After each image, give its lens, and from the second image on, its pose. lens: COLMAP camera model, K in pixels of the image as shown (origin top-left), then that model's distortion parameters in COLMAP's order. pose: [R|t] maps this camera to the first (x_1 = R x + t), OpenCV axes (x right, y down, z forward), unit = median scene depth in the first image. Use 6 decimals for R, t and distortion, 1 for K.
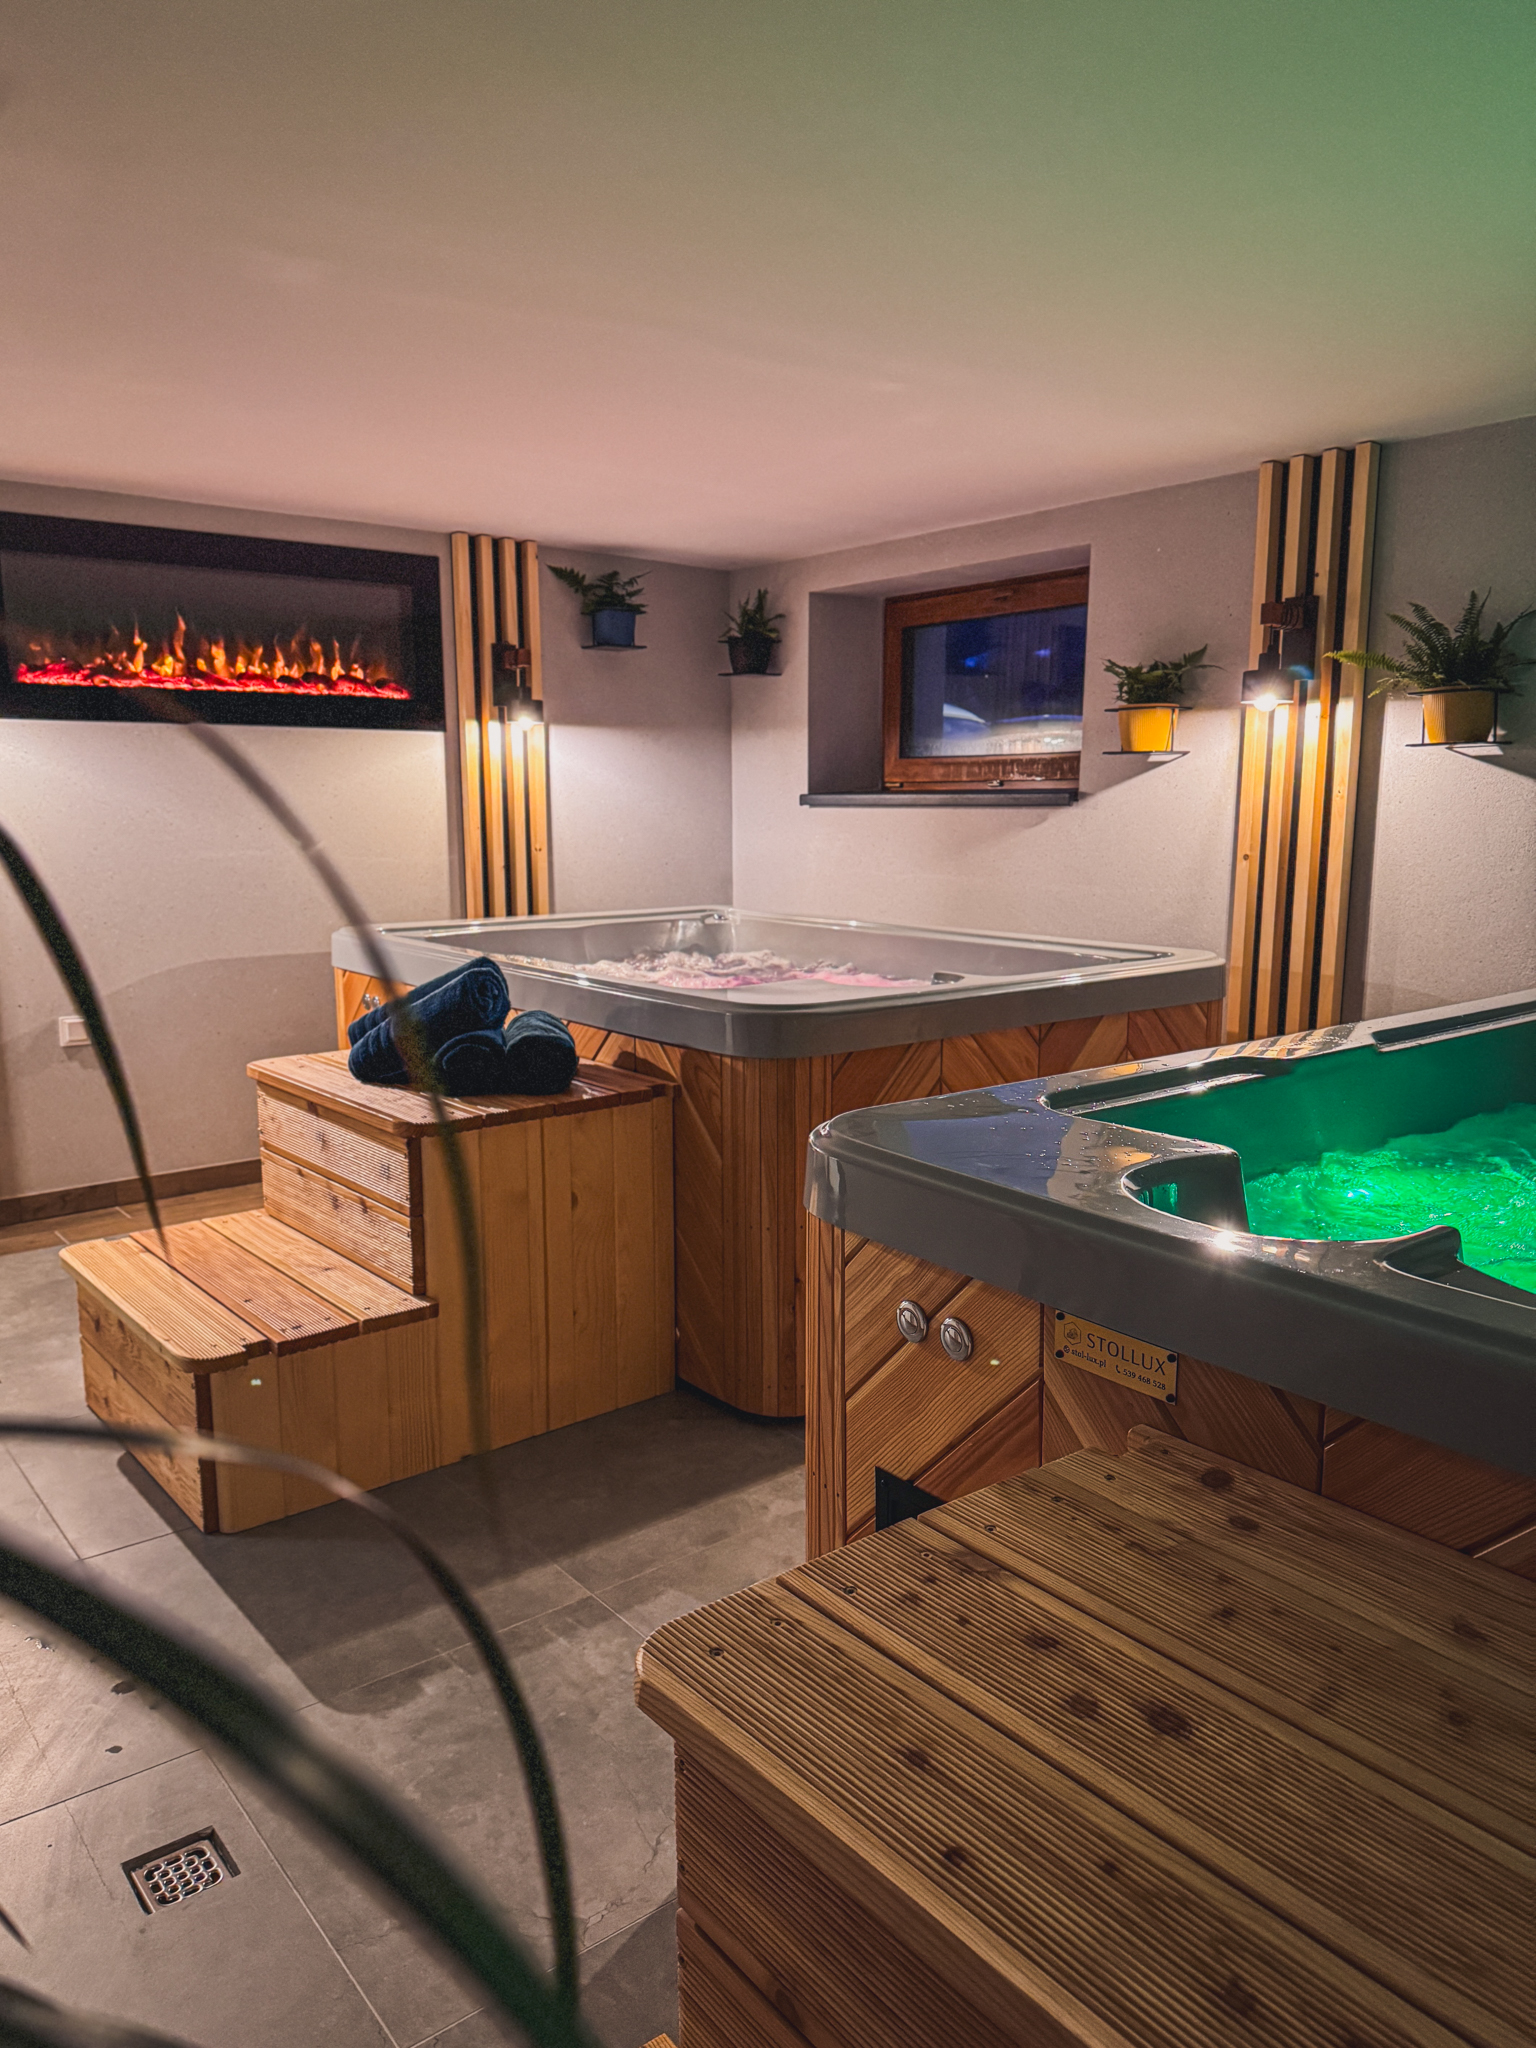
lens RADIAL K [[1458.4, 0, 768.0], [0, 1458.4, 1024.0], [0, 0, 1]] dist [0.174941, -0.333021]
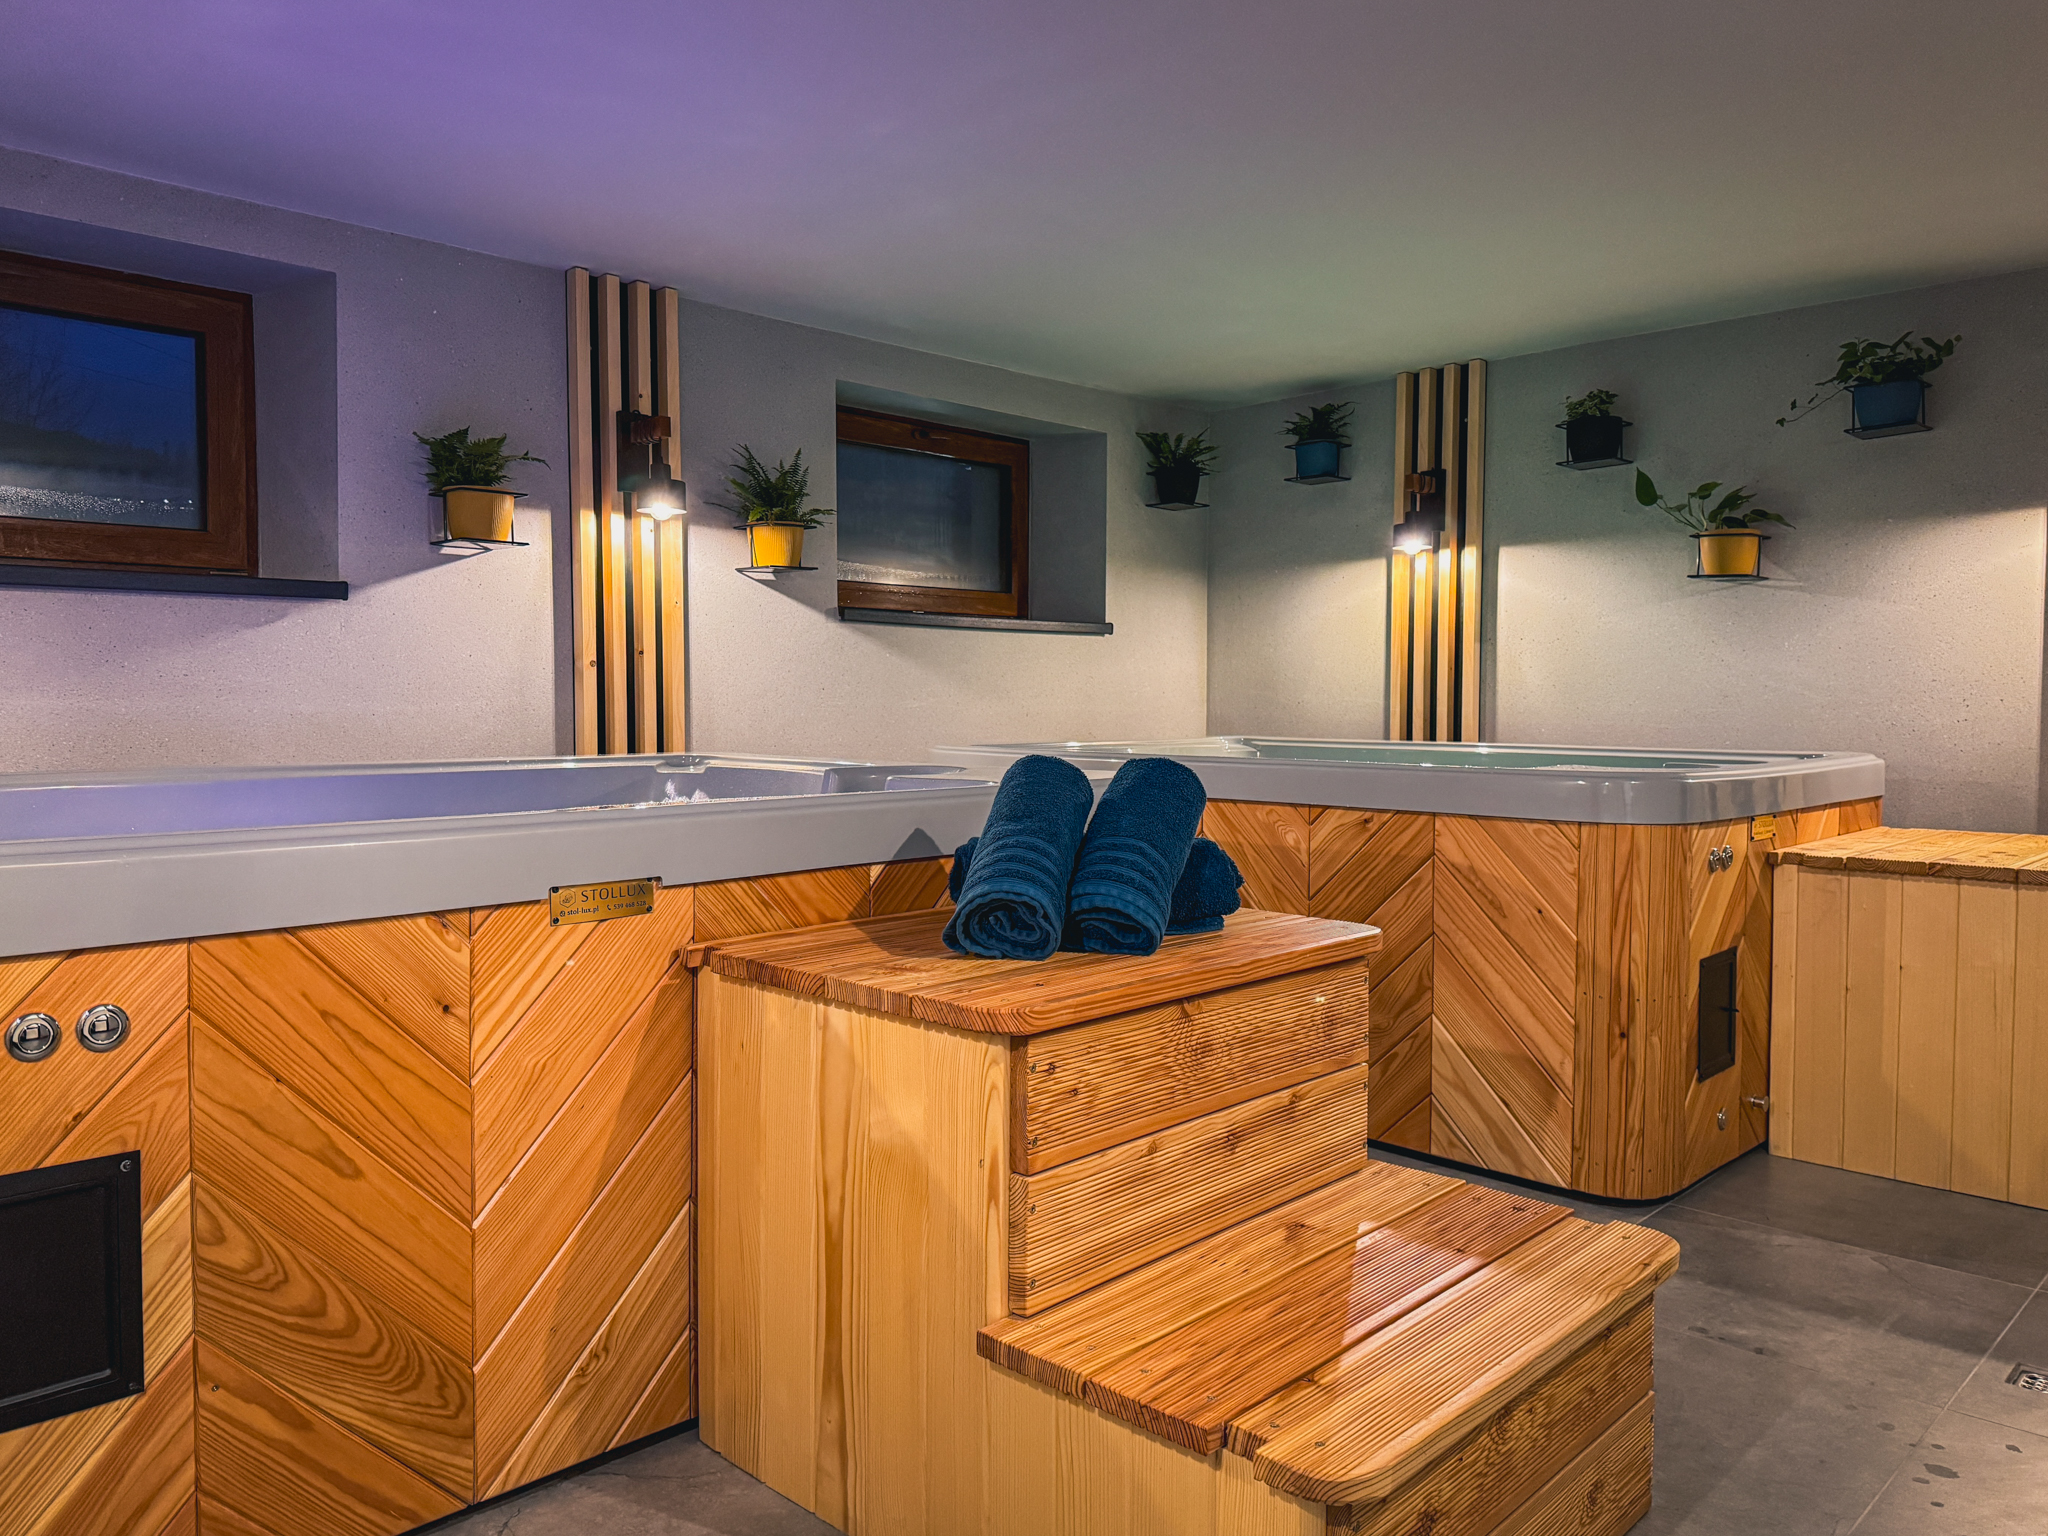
lens RADIAL K [[1478.0, 0, 986.7], [0, 1478.0, 754.5], [0, 0, 1]] dist [0.097131, -0.123581]
pose [[-0.111468, -0.043455, 0.992818, -0.880961], [0.152734, 0.986425, 0.060323, -0.094782], [-0.981961, 0.158361, -0.103317, 1.113499]]
